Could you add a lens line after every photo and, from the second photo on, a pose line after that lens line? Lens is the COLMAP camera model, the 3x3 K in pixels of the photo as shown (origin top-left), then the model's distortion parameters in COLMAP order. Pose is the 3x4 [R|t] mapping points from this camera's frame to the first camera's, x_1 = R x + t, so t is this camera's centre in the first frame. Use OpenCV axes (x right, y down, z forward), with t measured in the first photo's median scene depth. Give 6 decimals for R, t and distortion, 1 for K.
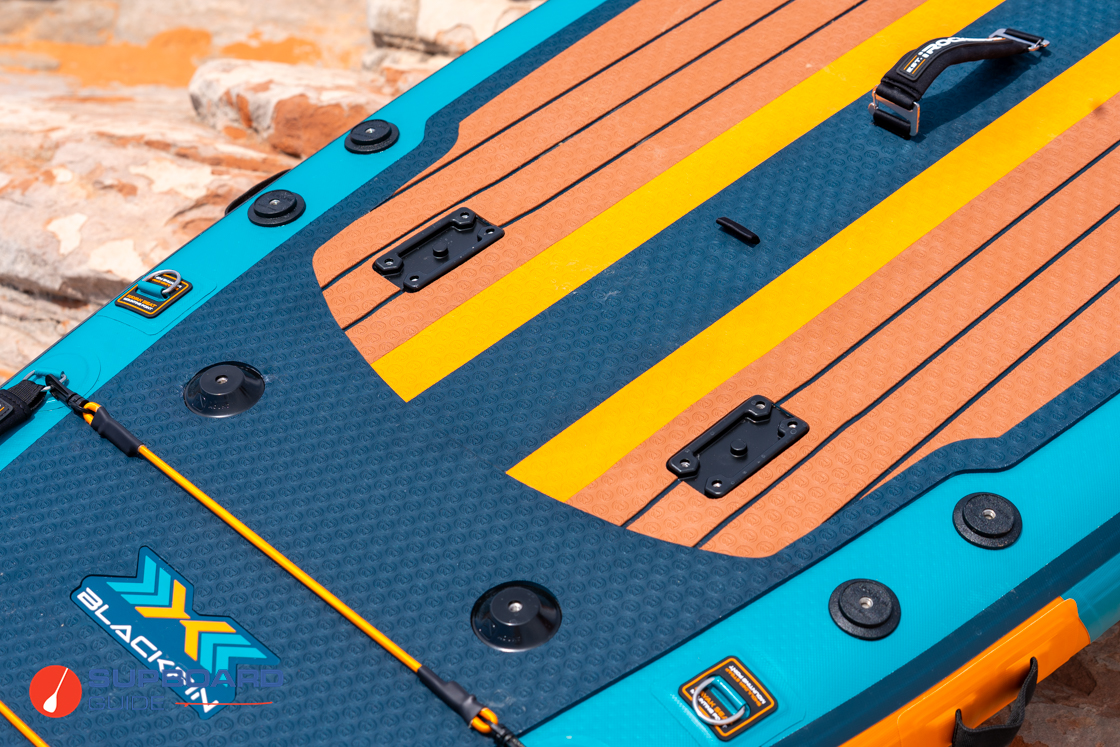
lens RADIAL K [[2244.6, 0, 560.0], [0, 2244.6, 373.5], [0, 0, 1]] dist [0.011612, 0.187520]
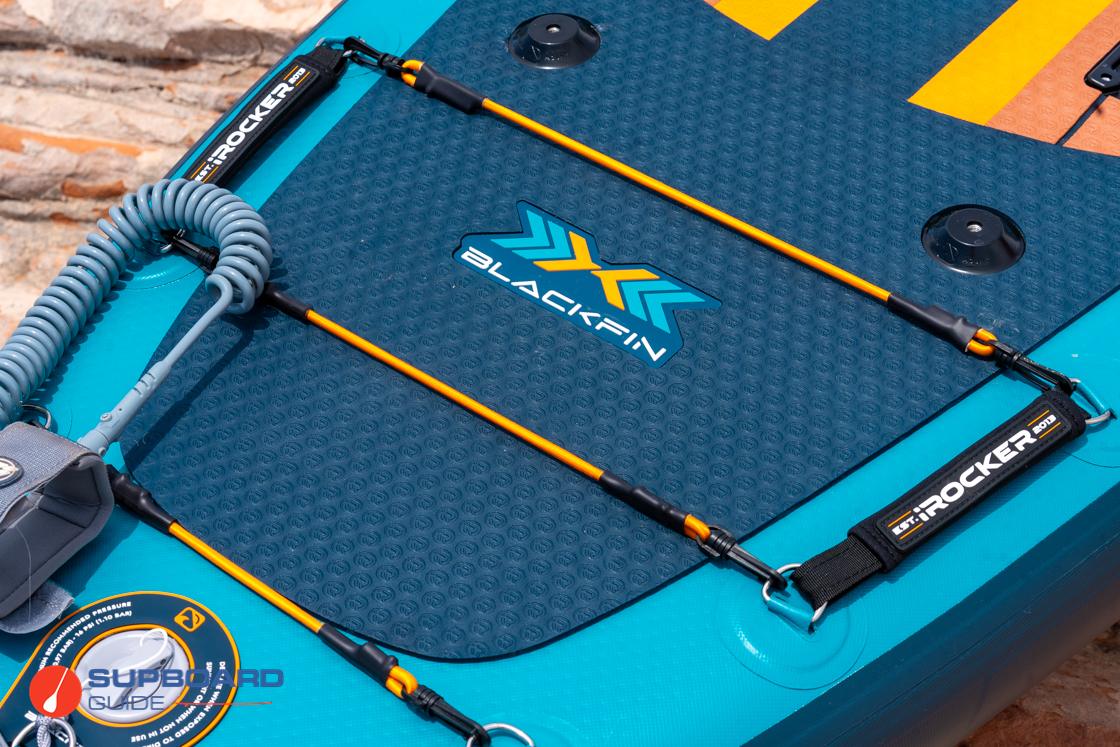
lens RADIAL K [[2244.6, 0, 560.0], [0, 2244.6, 373.5], [0, 0, 1]] dist [0.011612, 0.187520]
pose [[0.992149, -0.065983, 0.106239, -0.253001], [0.063008, 0.997528, 0.031126, 0.111343], [-0.108030, -0.024188, 0.993853, 0.121815]]
